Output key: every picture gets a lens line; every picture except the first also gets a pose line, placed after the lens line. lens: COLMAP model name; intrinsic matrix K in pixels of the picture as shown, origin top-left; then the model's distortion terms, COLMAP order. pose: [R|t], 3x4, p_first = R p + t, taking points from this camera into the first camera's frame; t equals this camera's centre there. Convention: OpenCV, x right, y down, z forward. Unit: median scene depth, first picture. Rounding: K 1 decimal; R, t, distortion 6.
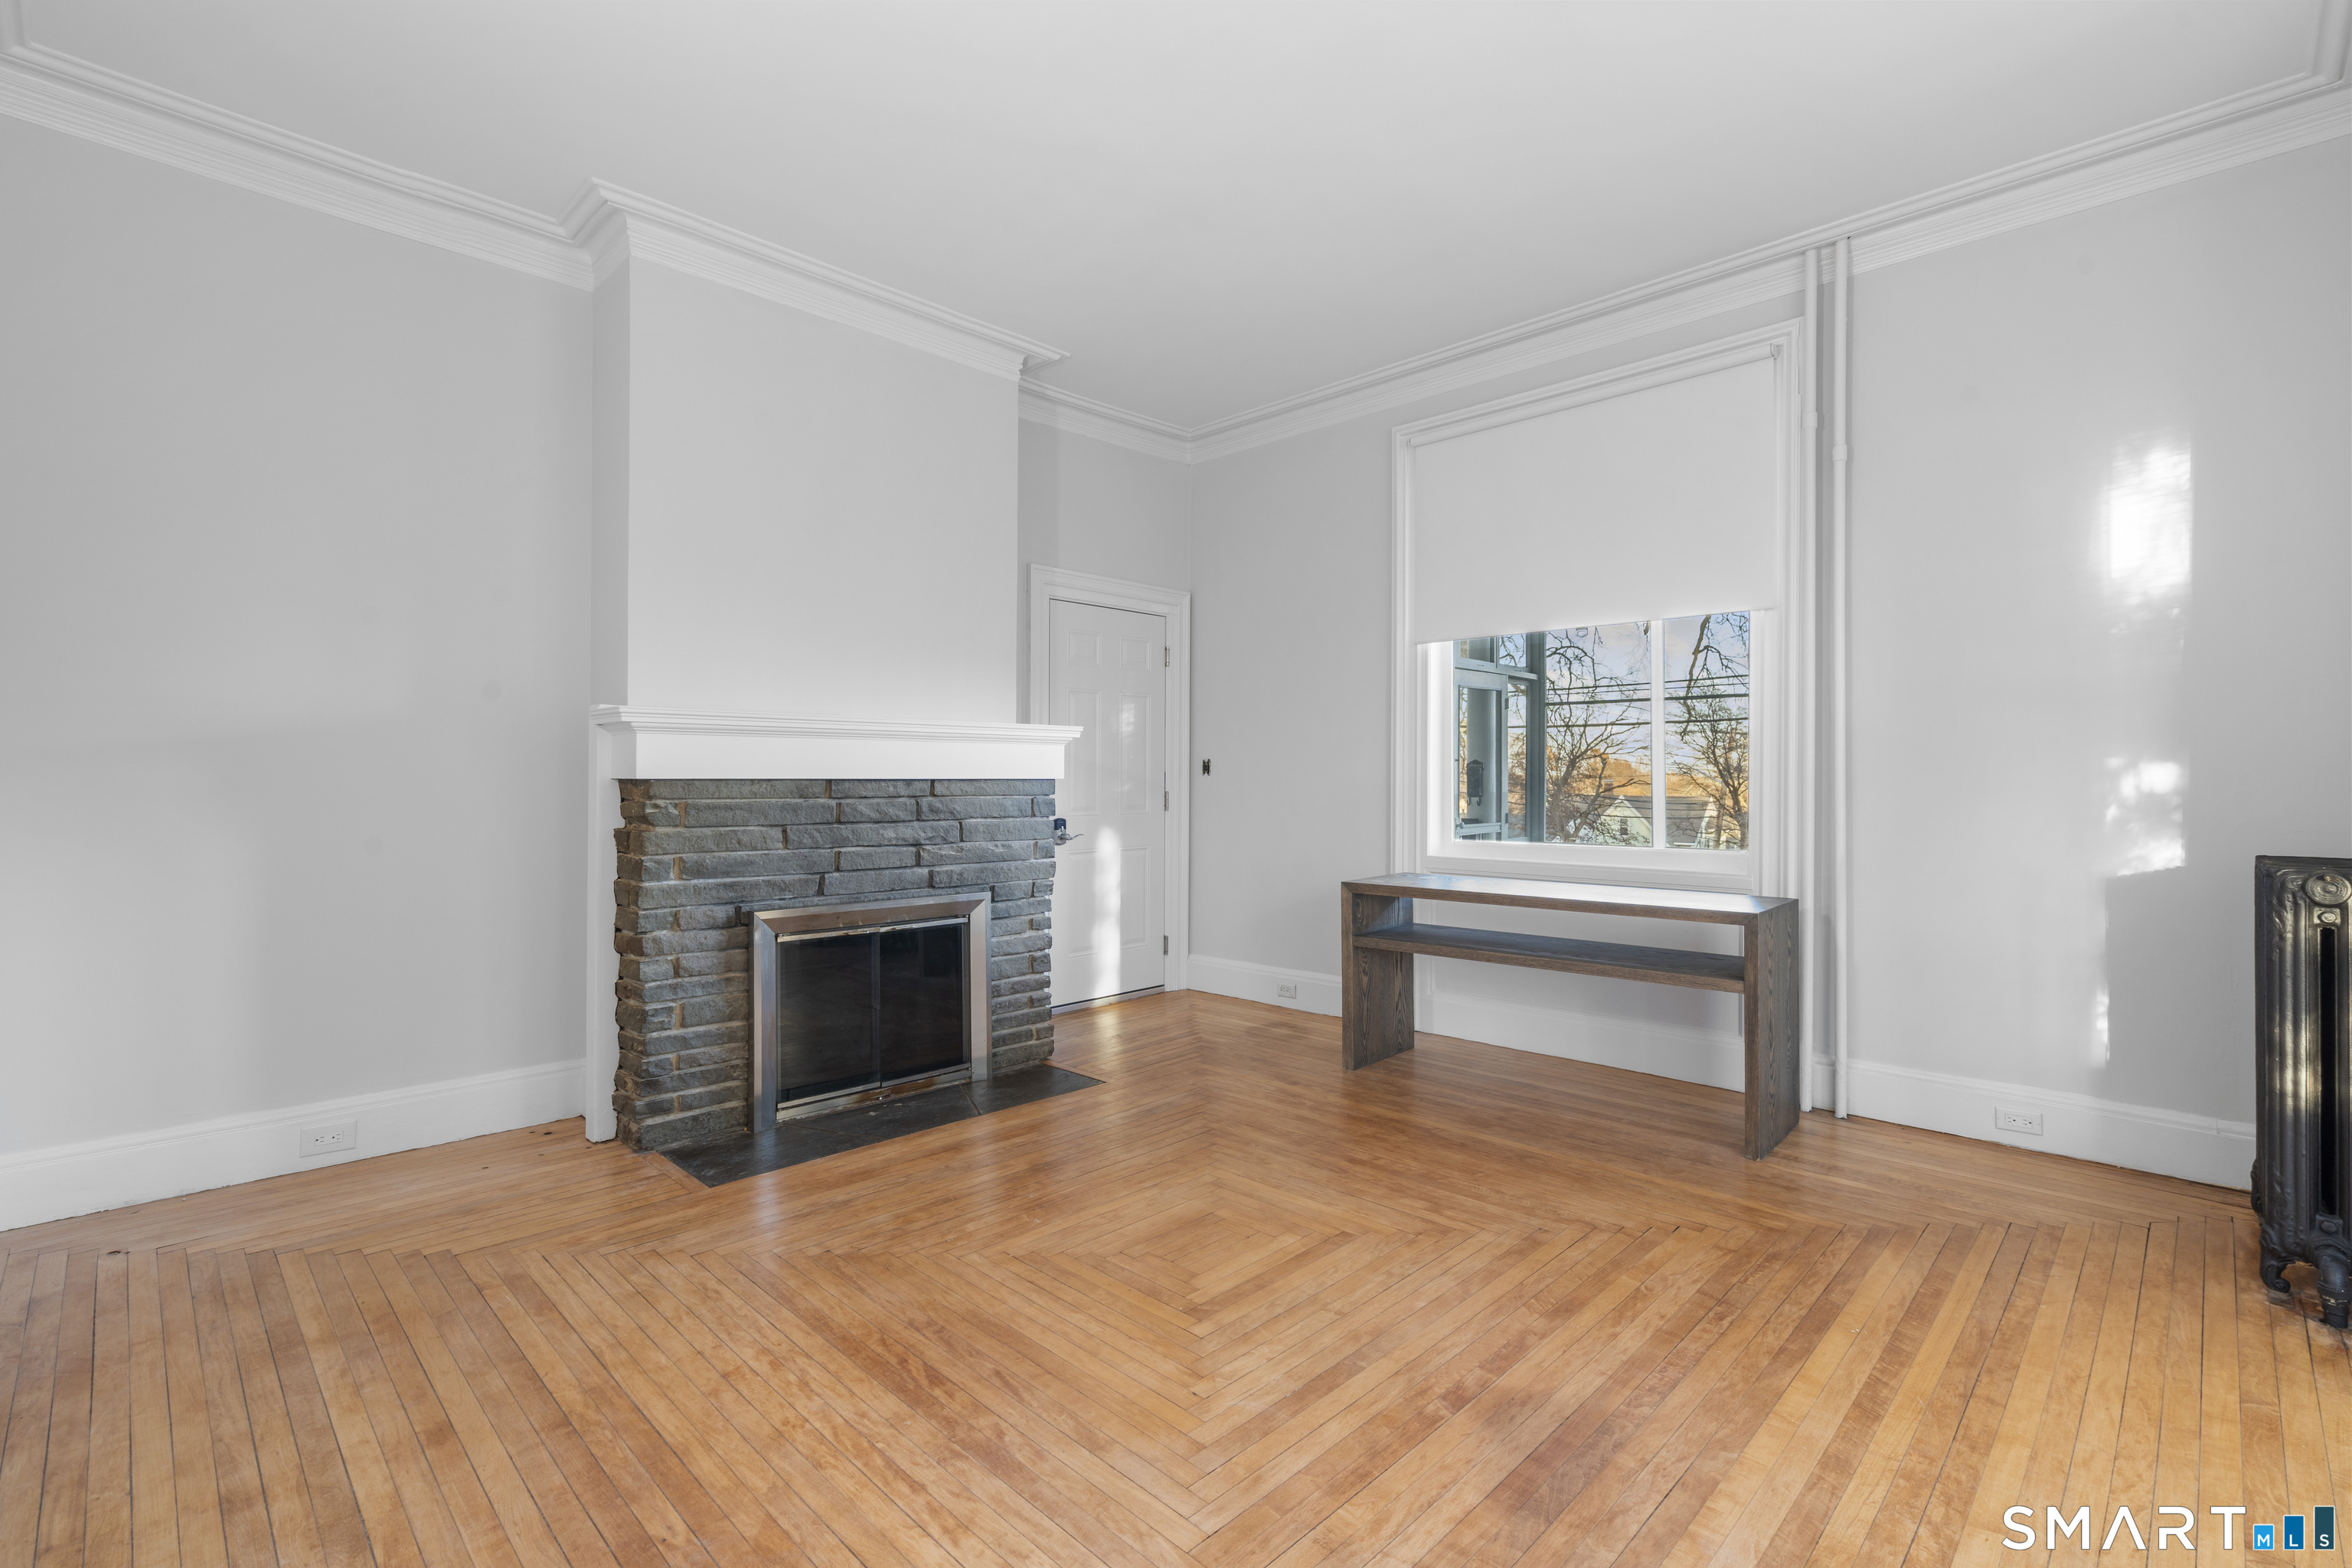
lens RADIAL K [[1058.5, 0, 1174.6], [0, 1058.5, 778.3], [0, 0, 1]] dist [-0.002291, 0.000400]
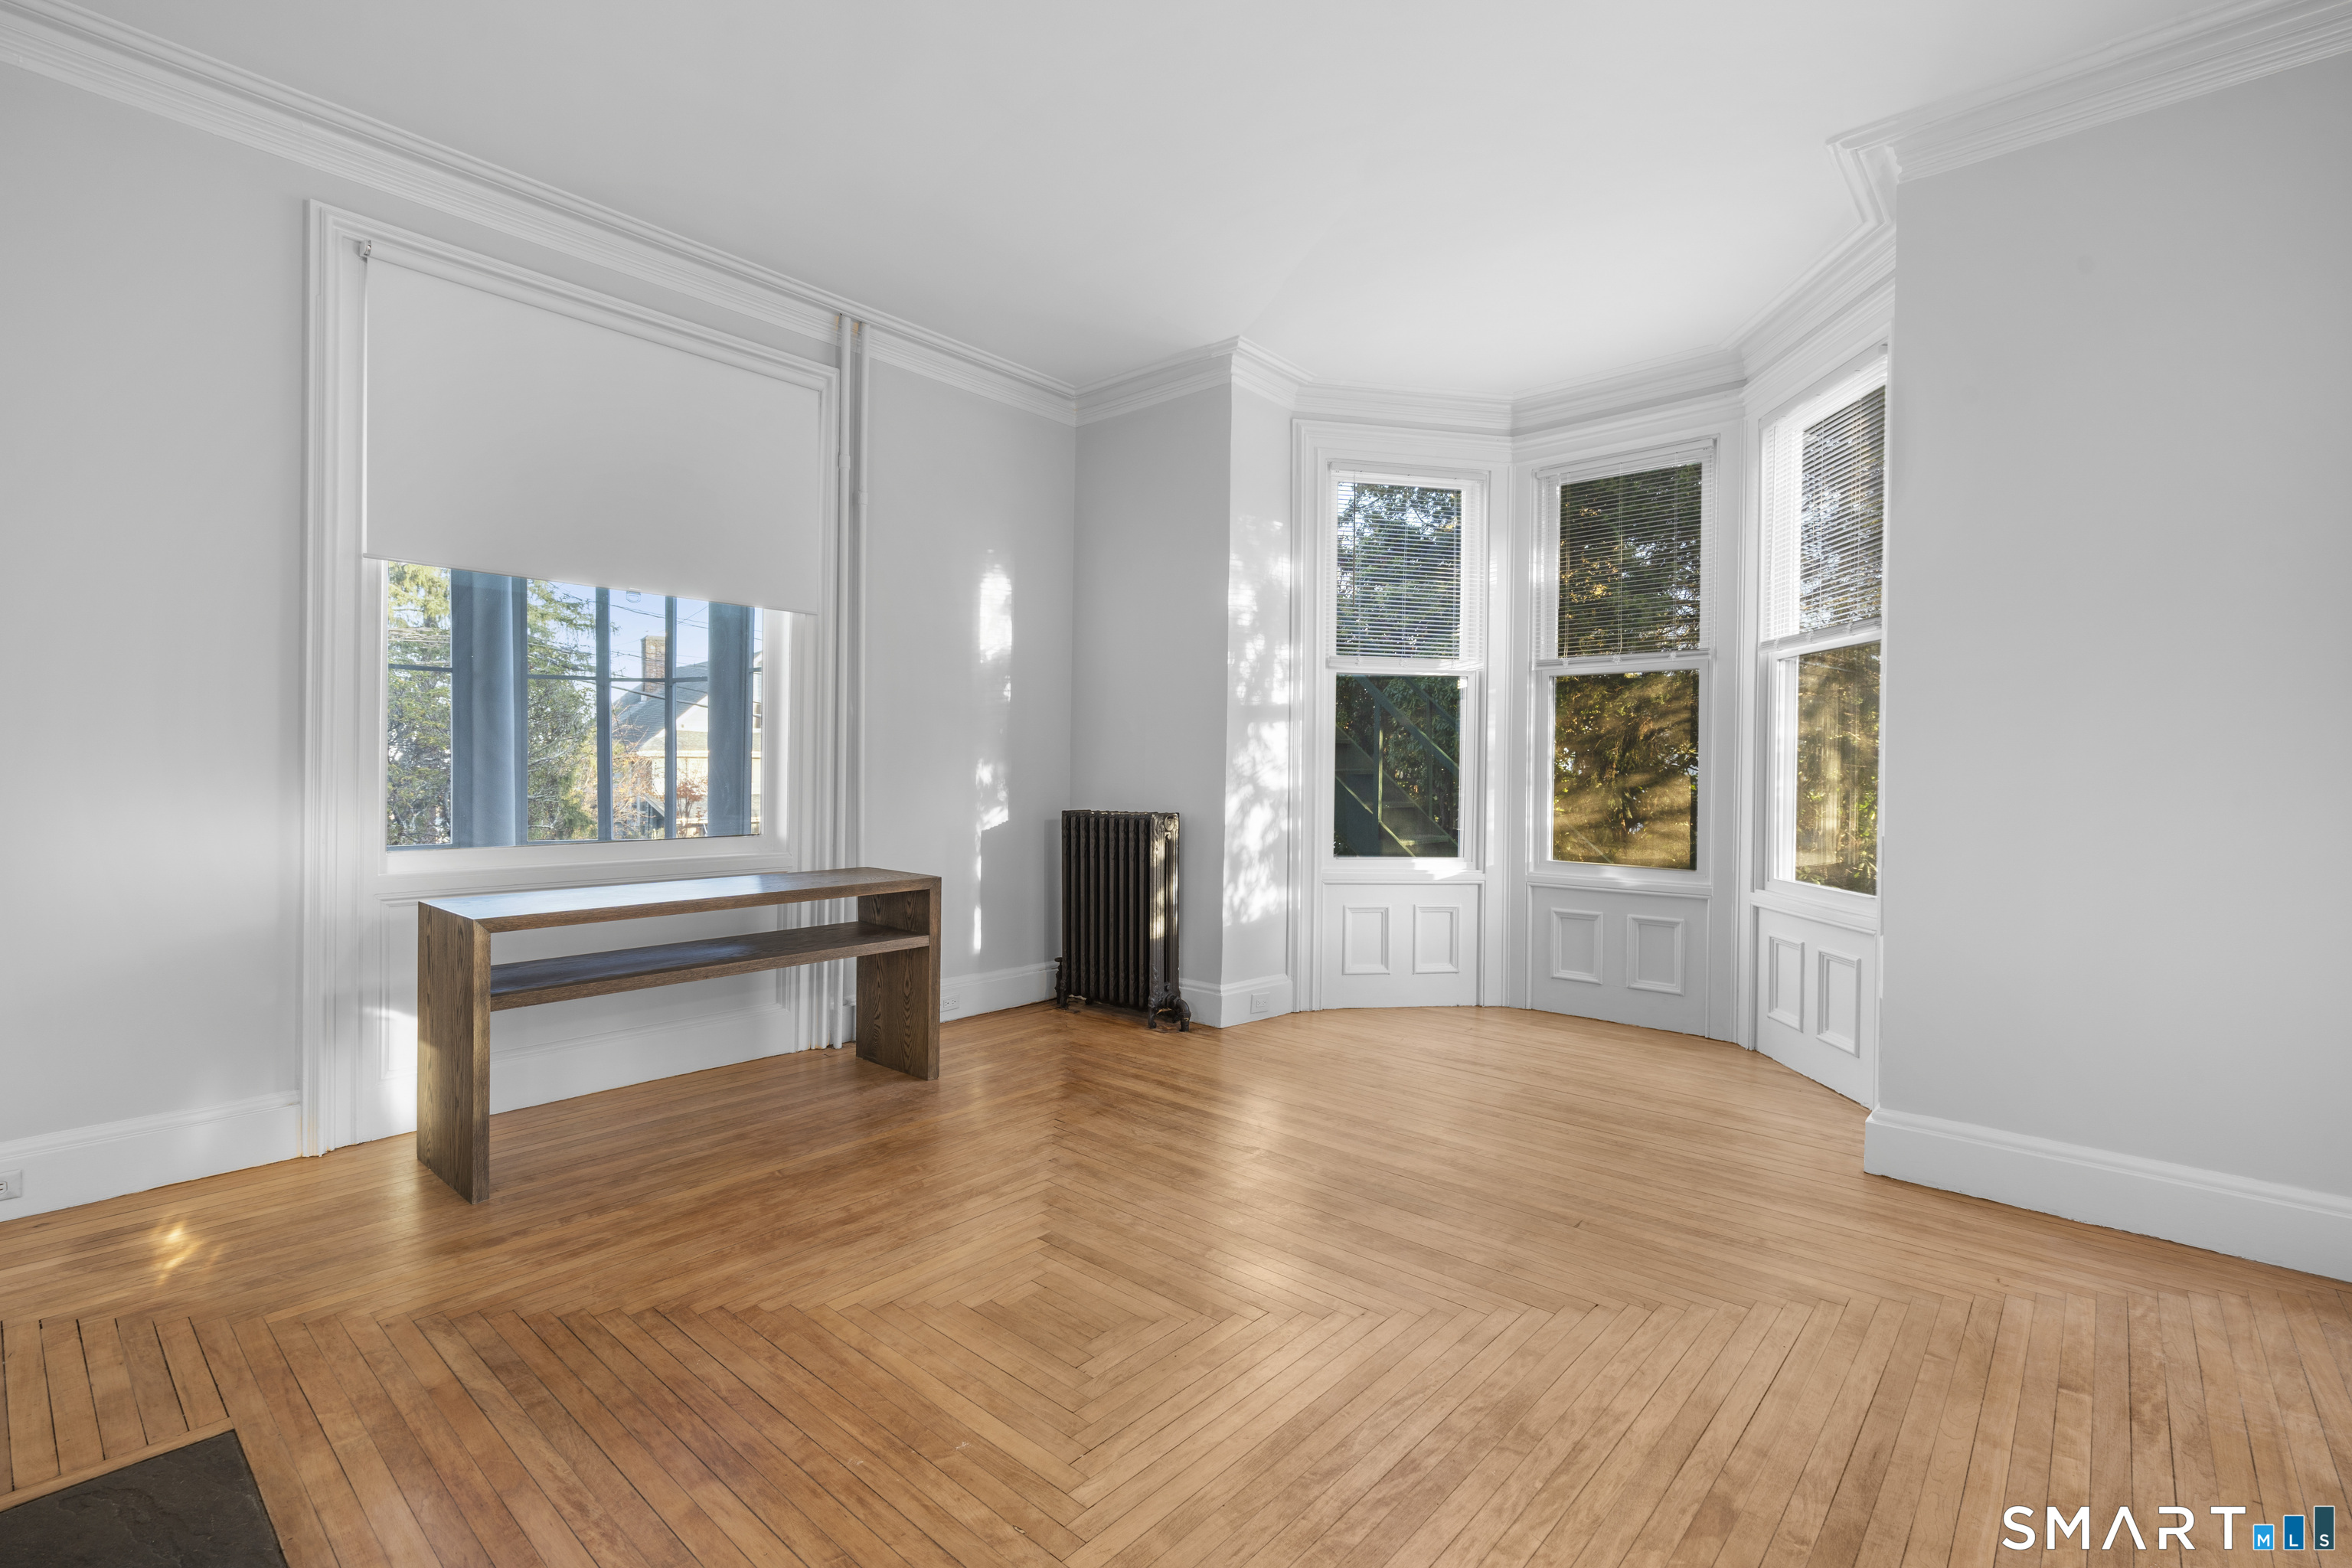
lens RADIAL K [[1048.0, 0, 1170.2], [0, 1048.0, 803.1], [0, 0, 1]] dist [-0.001376, -0.000033]
pose [[-0.057672, -0.029055, 0.997913, -0.699219], [-0.010333, 0.999540, 0.028505, 0.001976], [-0.998282, -0.008668, -0.057946, 0.828550]]
